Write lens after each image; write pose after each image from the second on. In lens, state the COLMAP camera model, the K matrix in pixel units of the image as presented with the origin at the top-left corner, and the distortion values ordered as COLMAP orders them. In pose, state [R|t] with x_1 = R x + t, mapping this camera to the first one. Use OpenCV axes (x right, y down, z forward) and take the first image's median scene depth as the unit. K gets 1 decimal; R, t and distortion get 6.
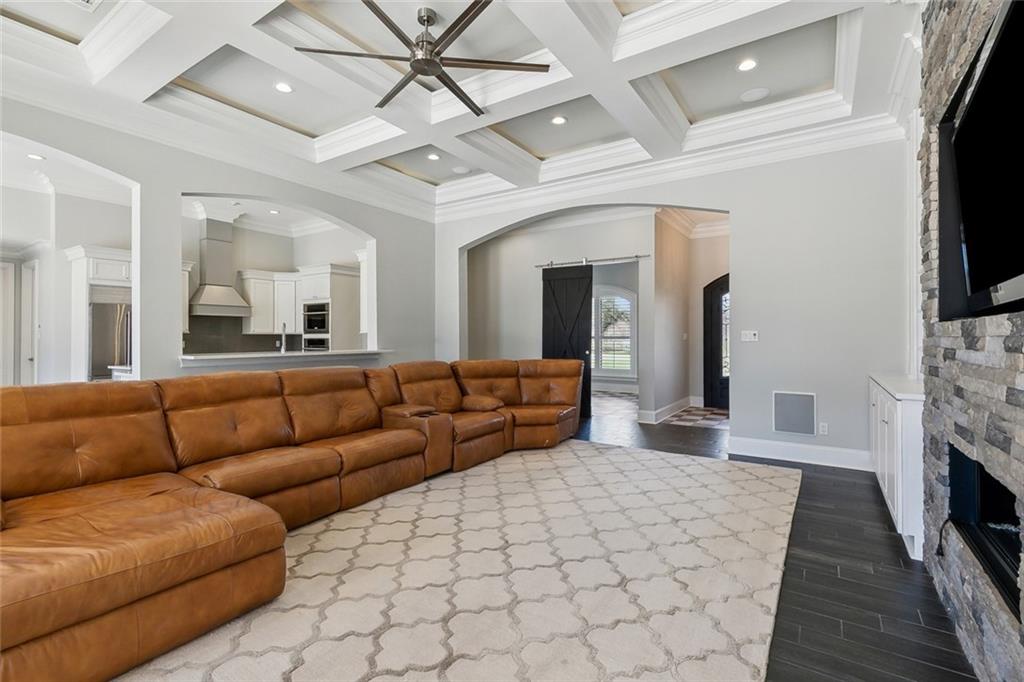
lens RADIAL K [[468.2, 0, 510.7], [0, 468.2, 336.3], [0, 0, 1]] dist [0.004083, 0.000296]
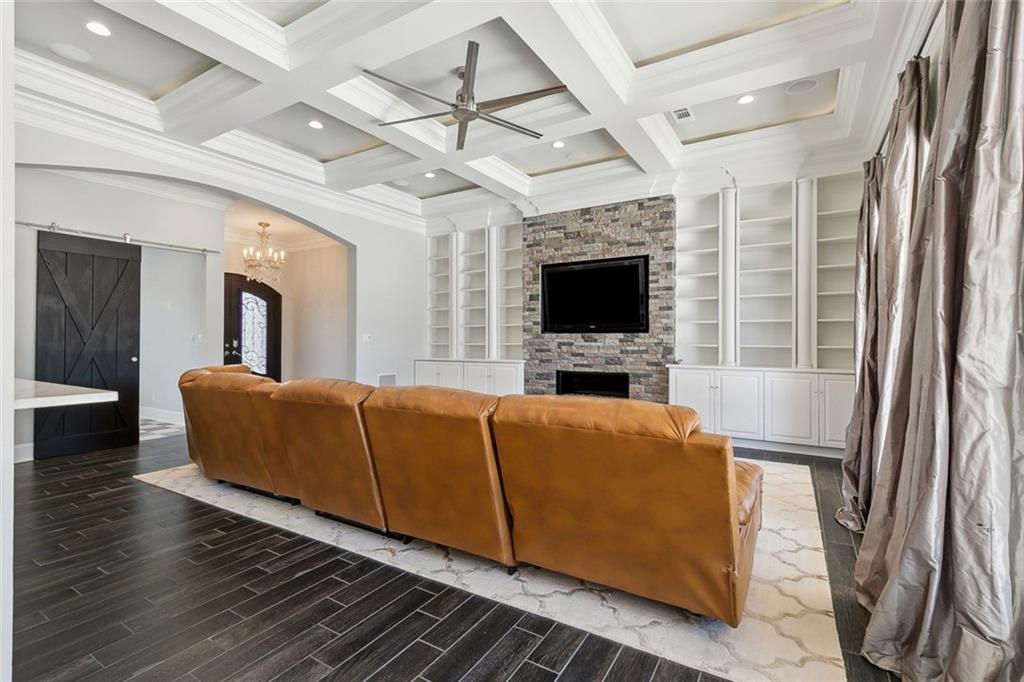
lens RADIAL K [[468.2, 0, 509.5], [0, 468.2, 338.9], [0, 0, 1]] dist [0.004083, 0.000296]
pose [[-0.042913, 0.001589, 0.999078, -0.629493], [0.000850, 0.999998, -0.001554, 0.003101], [-0.999078, 0.000782, -0.042915, 0.423024]]
